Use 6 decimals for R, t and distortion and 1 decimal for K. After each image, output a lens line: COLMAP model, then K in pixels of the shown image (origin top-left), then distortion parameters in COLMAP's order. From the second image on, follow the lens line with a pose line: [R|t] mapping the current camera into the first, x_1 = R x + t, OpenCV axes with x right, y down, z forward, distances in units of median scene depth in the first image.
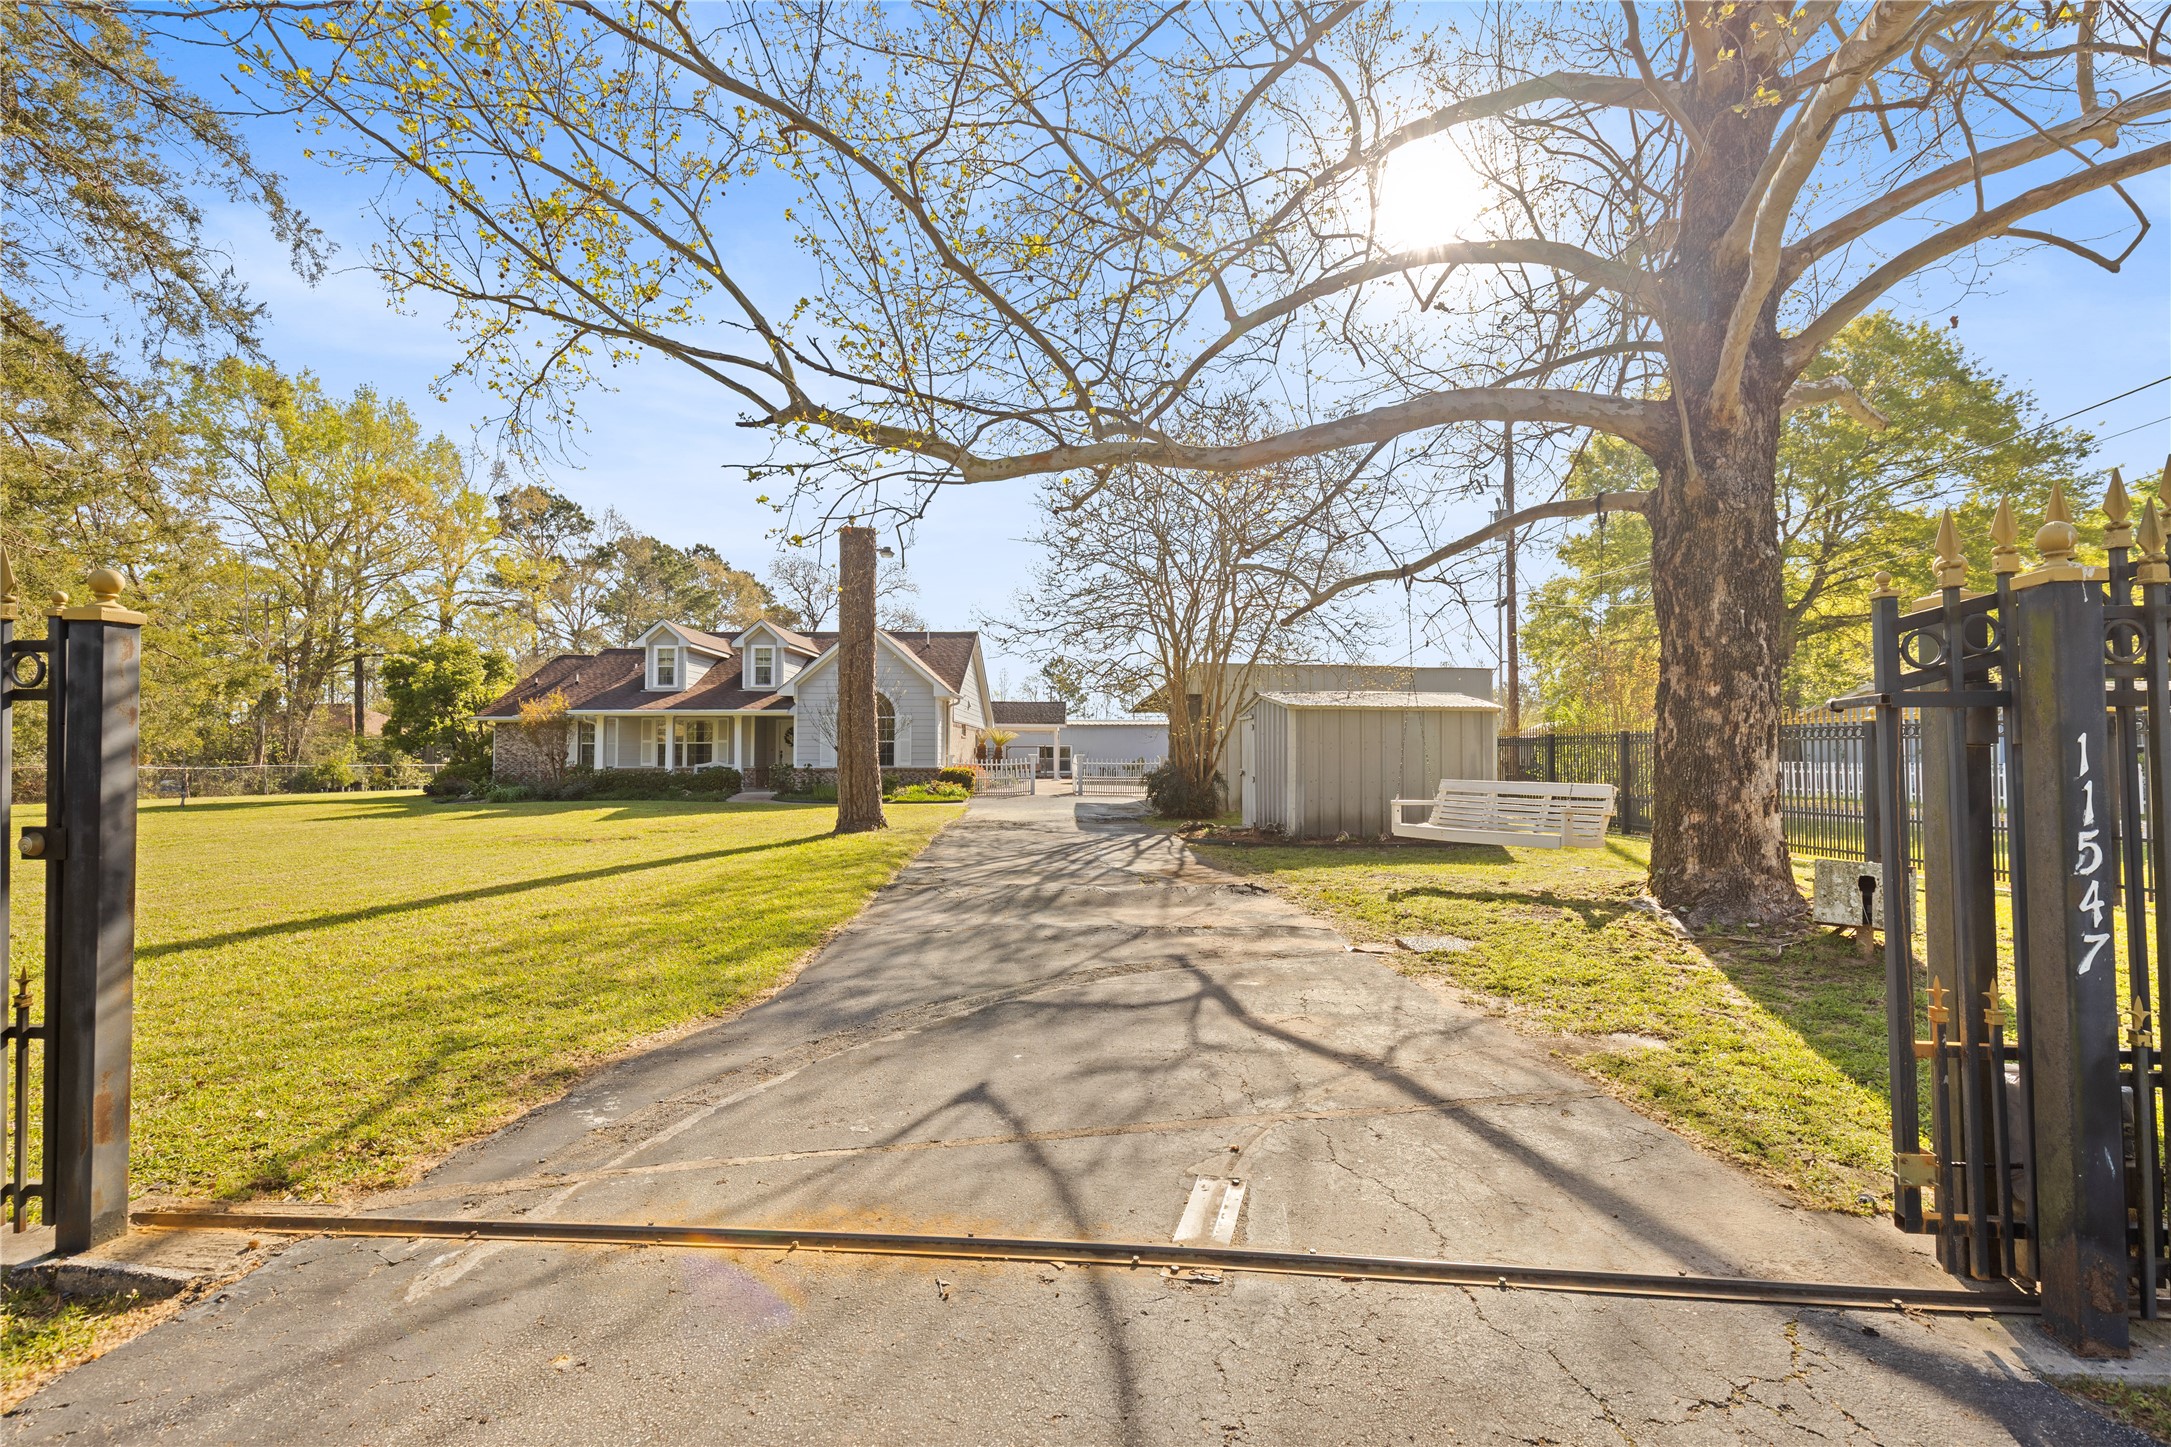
lens RADIAL K [[995.8, 0, 1091.7], [0, 995.8, 719.4], [0, 0, 1]] dist [0.002768, 0.000600]
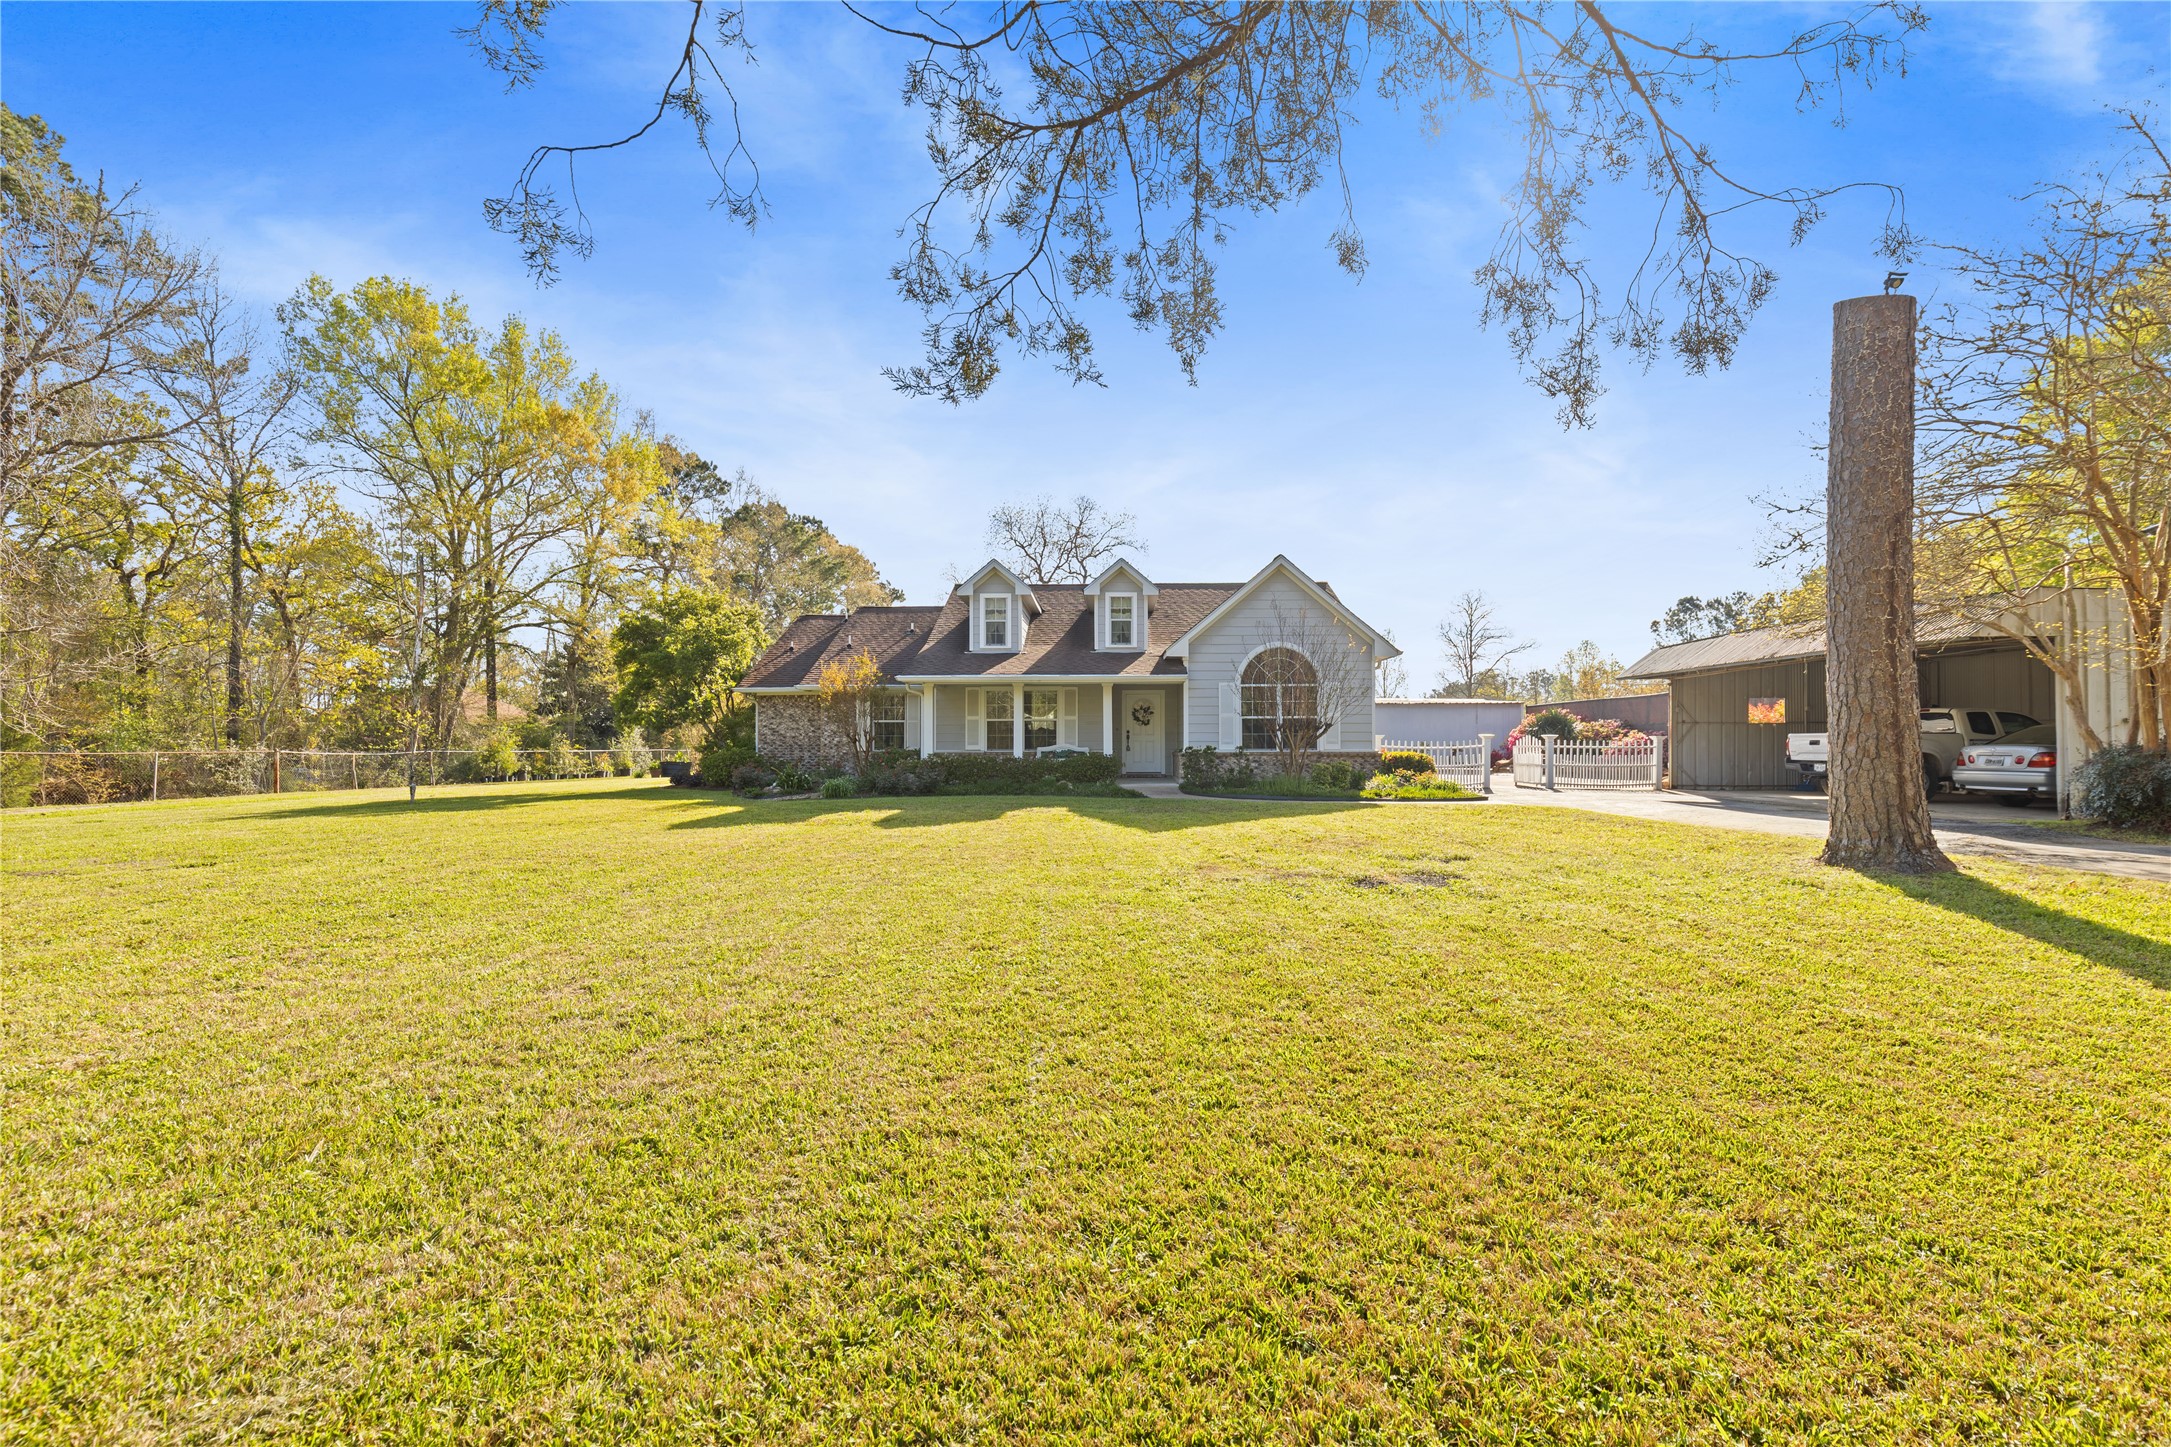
lens RADIAL K [[995.8, 0, 1070.5], [0, 995.8, 727.8], [0, 0, 1]] dist [0.002768, 0.000600]
pose [[0.999330, -0.000290, -0.036609, -0.293321], [0.000957, 0.999834, 0.018204, 0.013418], [0.036598, -0.018227, 0.999164, 0.196266]]
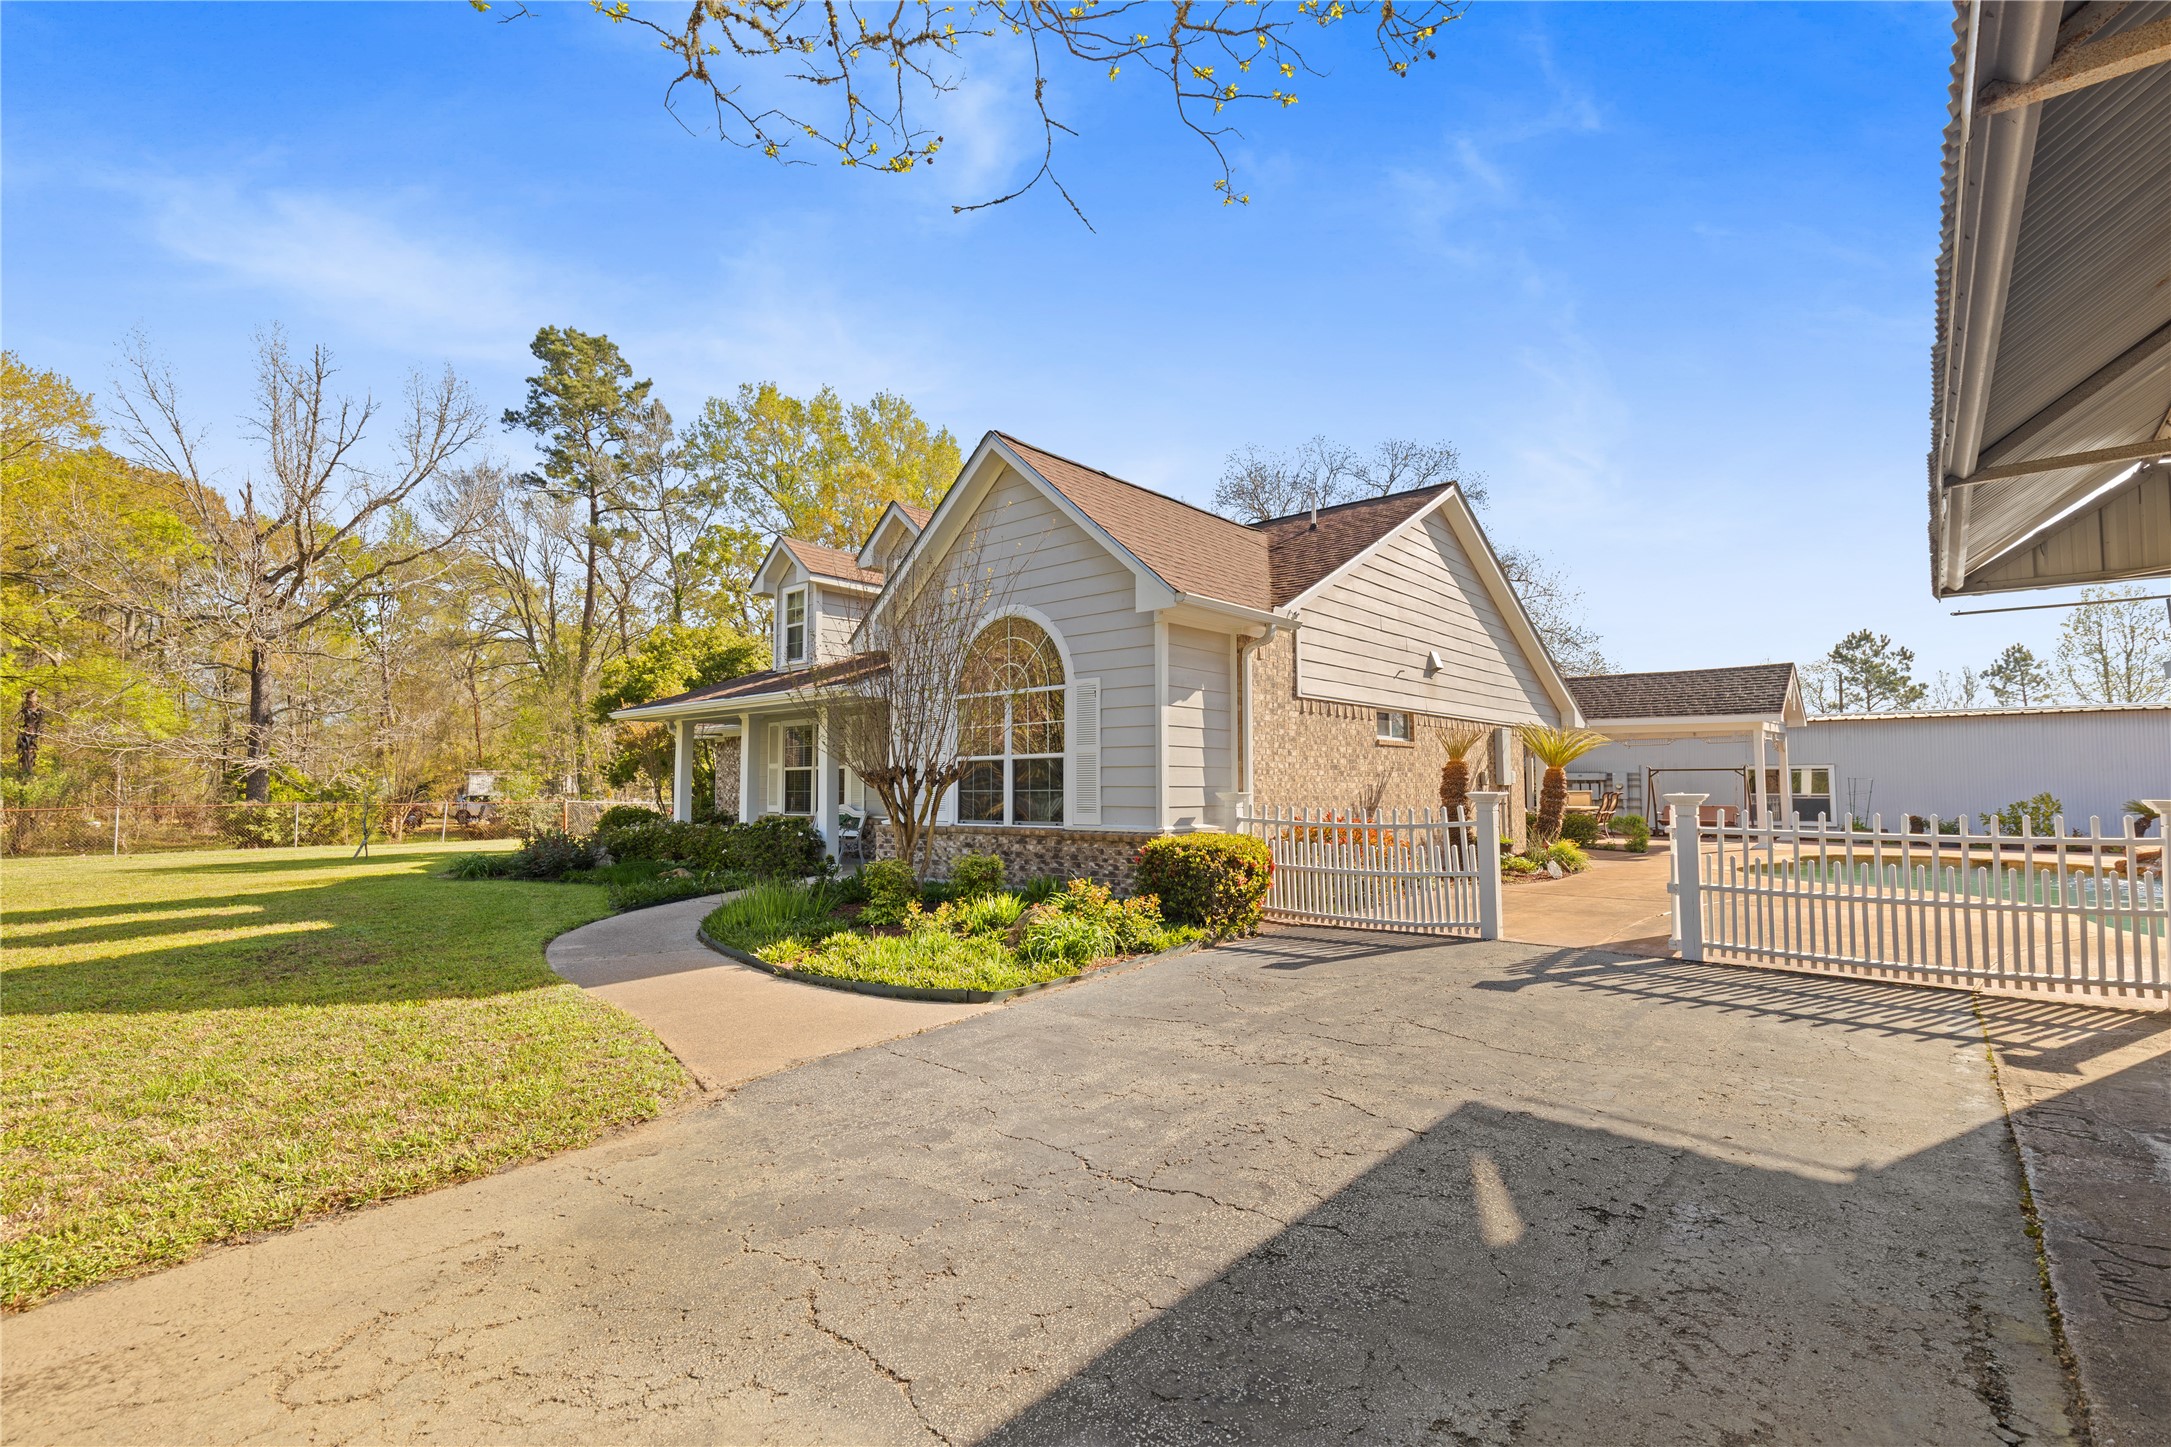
lens RADIAL K [[995.8, 0, 1093.2], [0, 995.8, 731.9], [0, 0, 1]] dist [0.002768, 0.000600]
pose [[0.752362, -0.037645, -0.657673, 0.033569], [0.023257, 0.999261, -0.030591, 0.020302], [0.658339, 0.007720, 0.752682, 0.605614]]
